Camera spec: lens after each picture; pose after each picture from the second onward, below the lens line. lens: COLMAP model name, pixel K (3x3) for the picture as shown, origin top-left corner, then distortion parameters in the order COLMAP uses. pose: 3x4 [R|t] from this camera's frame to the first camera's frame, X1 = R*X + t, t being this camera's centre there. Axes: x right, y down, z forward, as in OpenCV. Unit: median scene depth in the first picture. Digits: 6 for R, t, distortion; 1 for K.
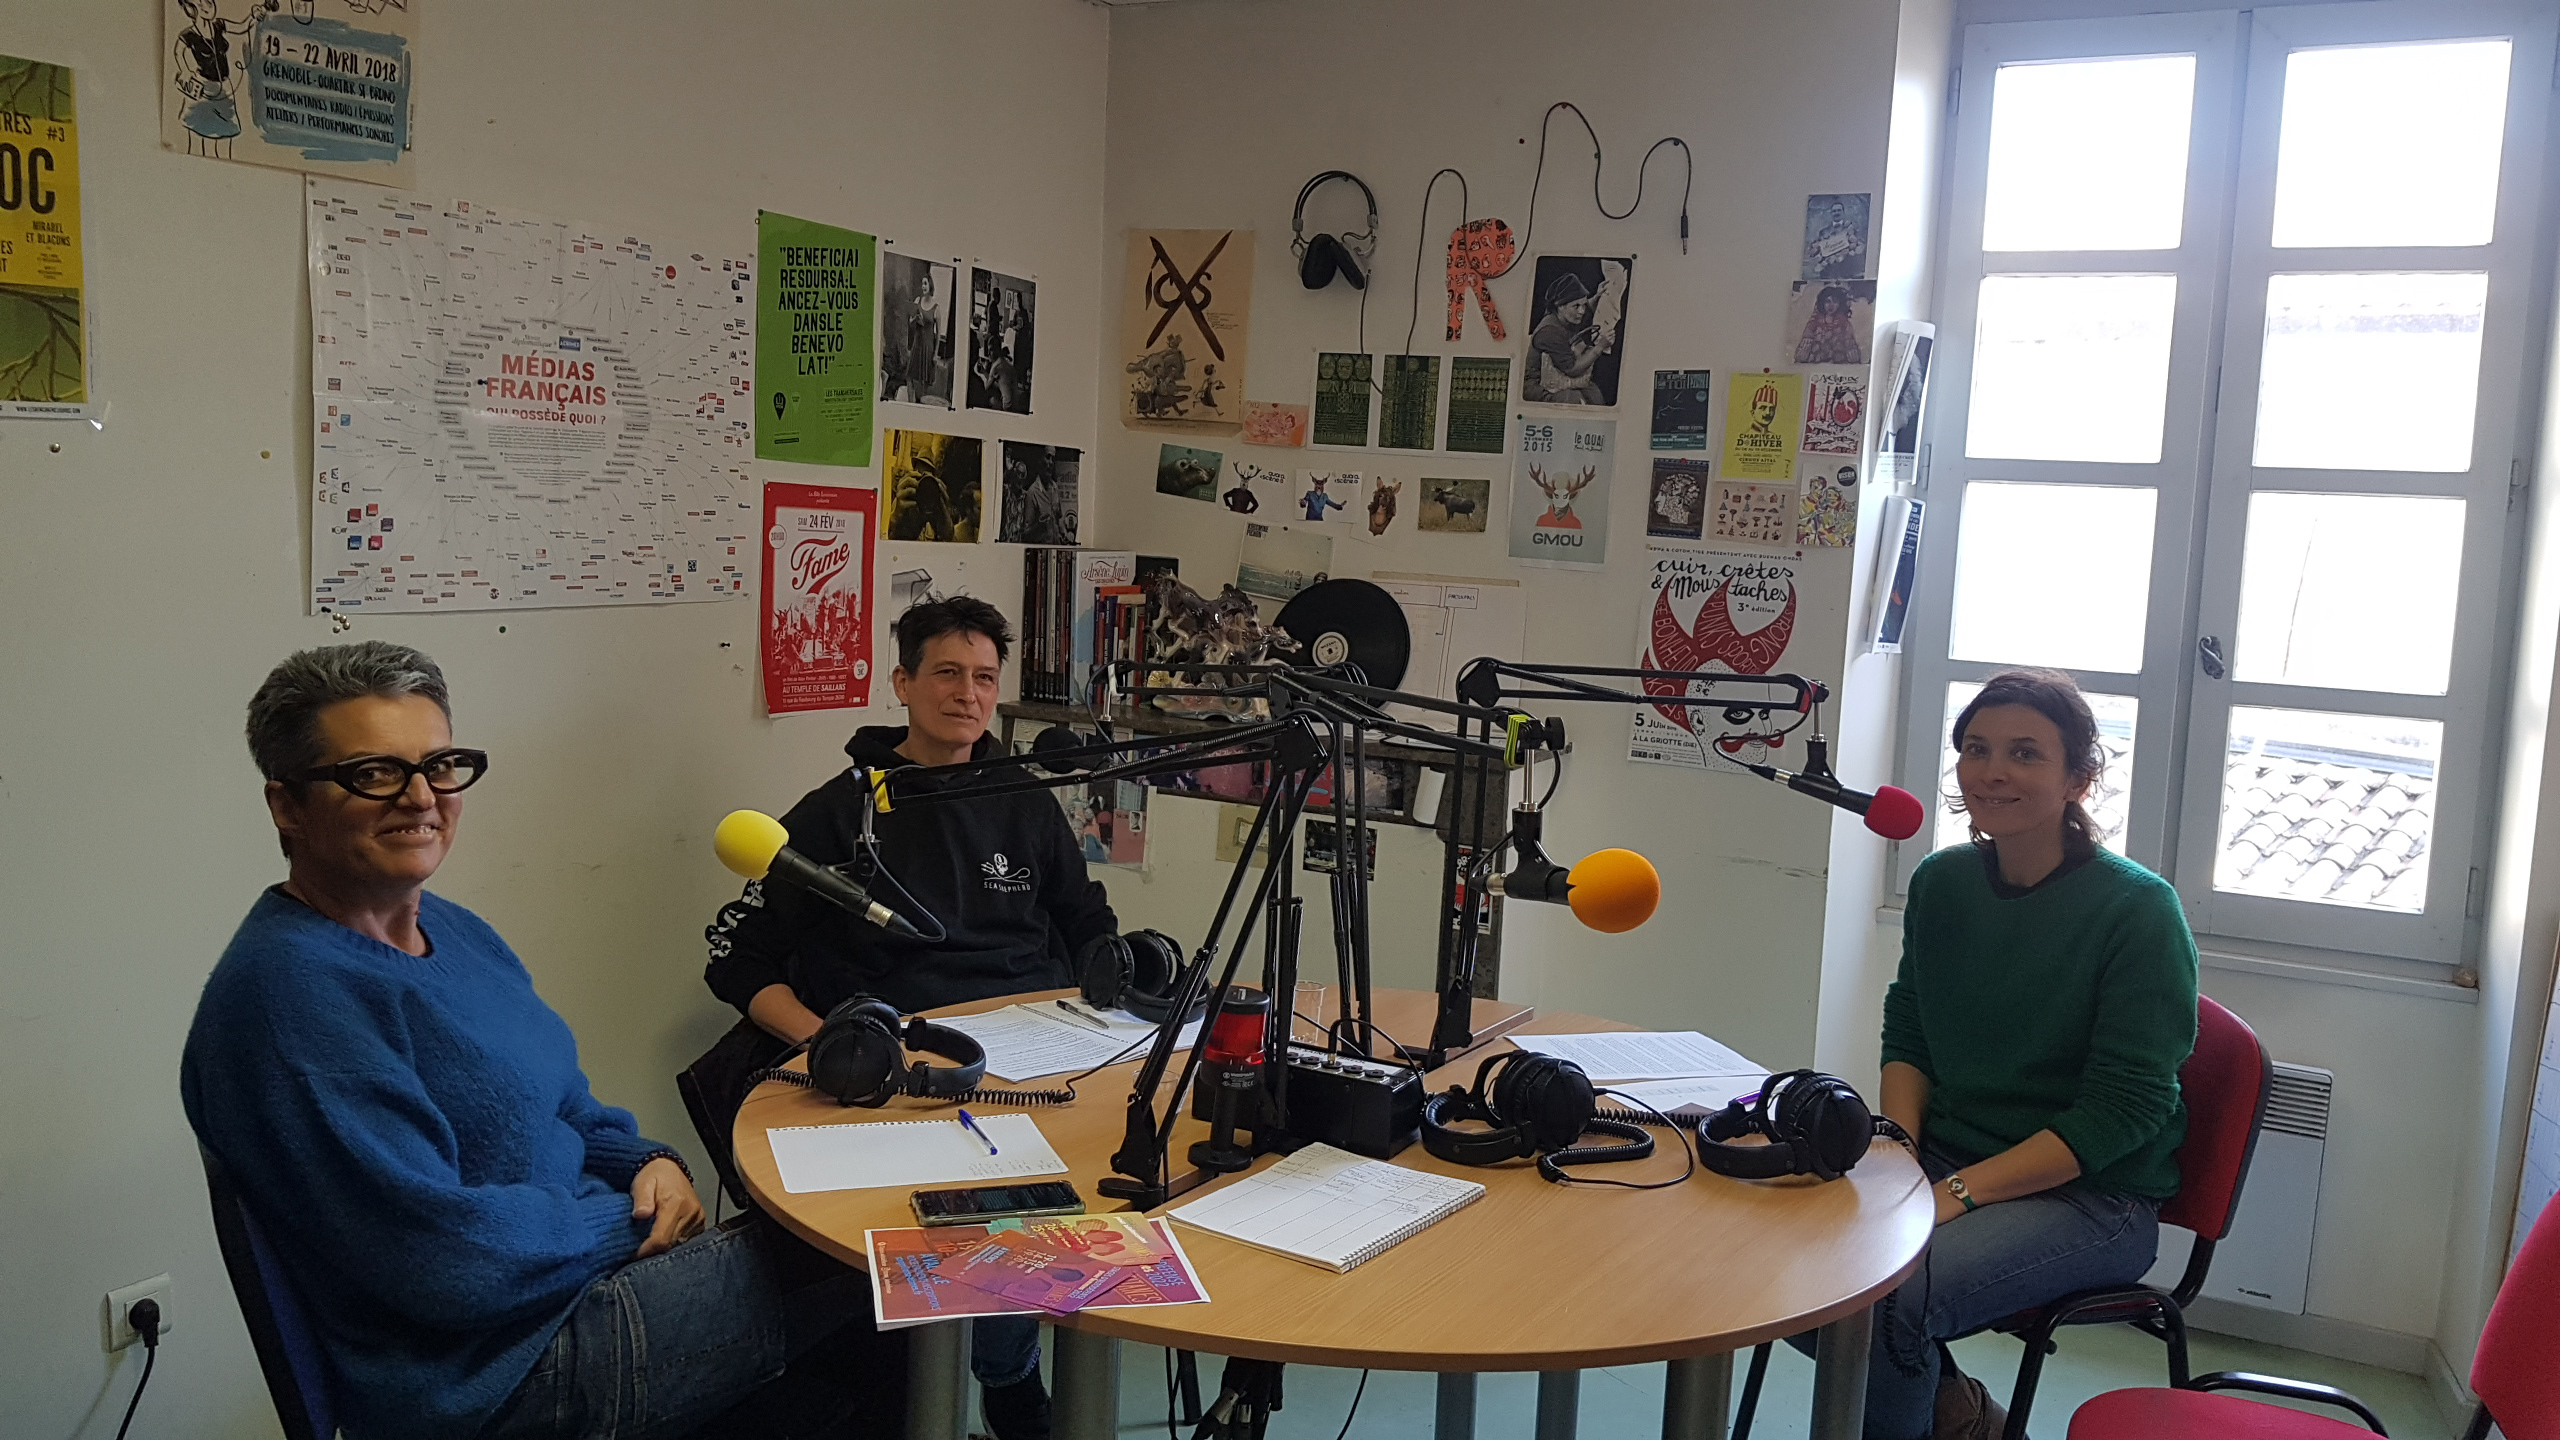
lens RADIAL K [[2035.3, 0, 1262.3], [0, 2035.3, 703.4], [0, 0, 1]] dist [0.096824, -0.185522]
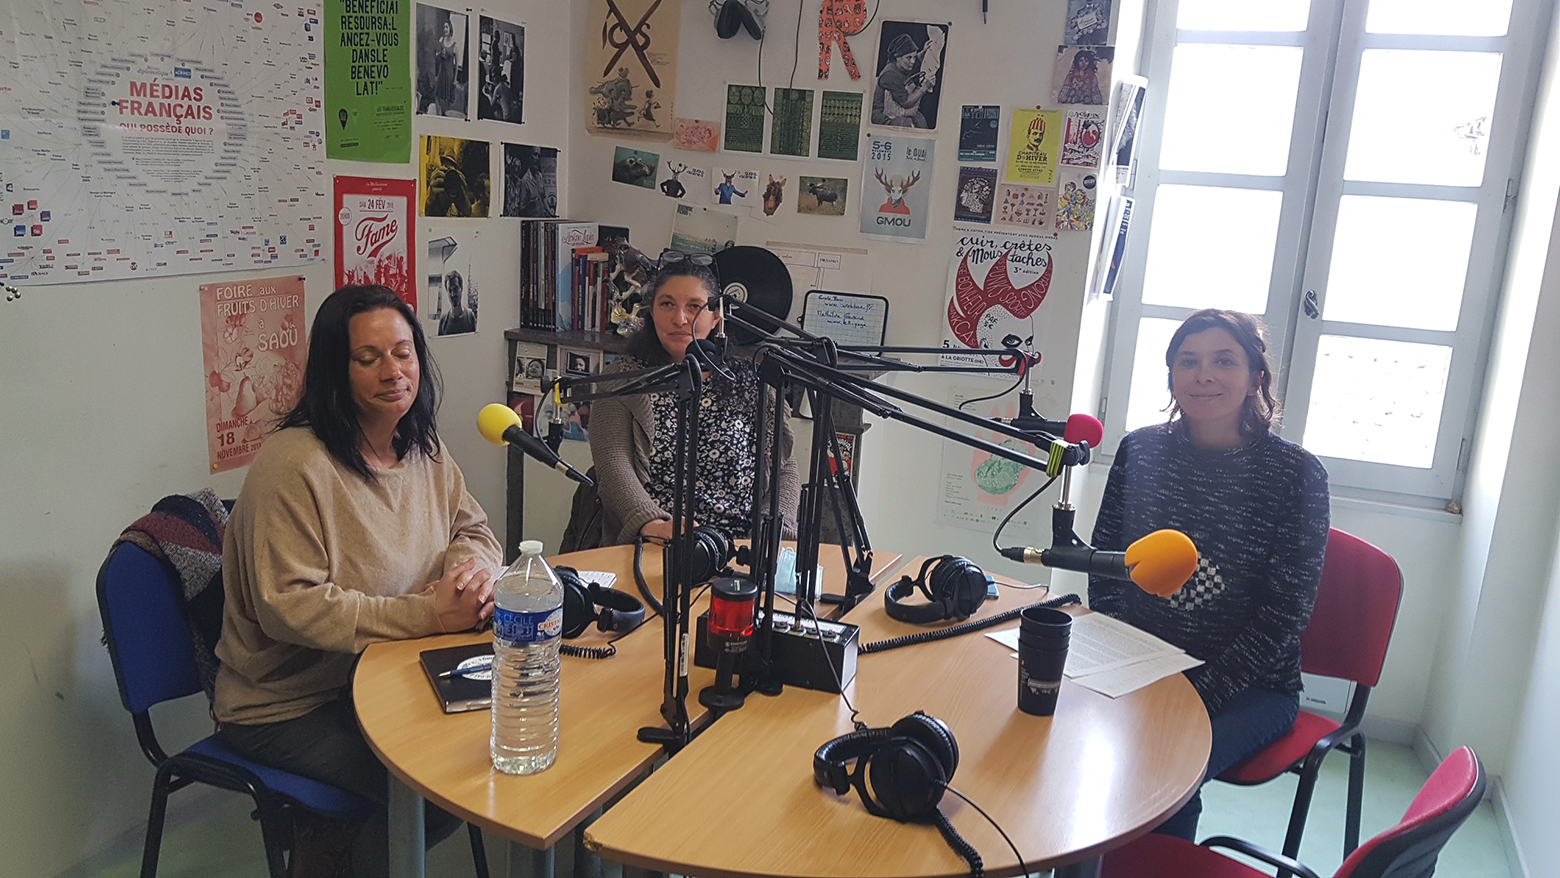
lens RADIAL K [[1240.2, 0, 798.9], [0, 1240.2, 442.3], [0, 0, 1]] dist [0.096824, -0.185522]
pose [[0.990851, -0.013781, 0.134252, -0.047087], [-0.003040, 0.992241, 0.124288, -0.033943], [-0.134923, -0.123559, 0.983122, 0.106239]]
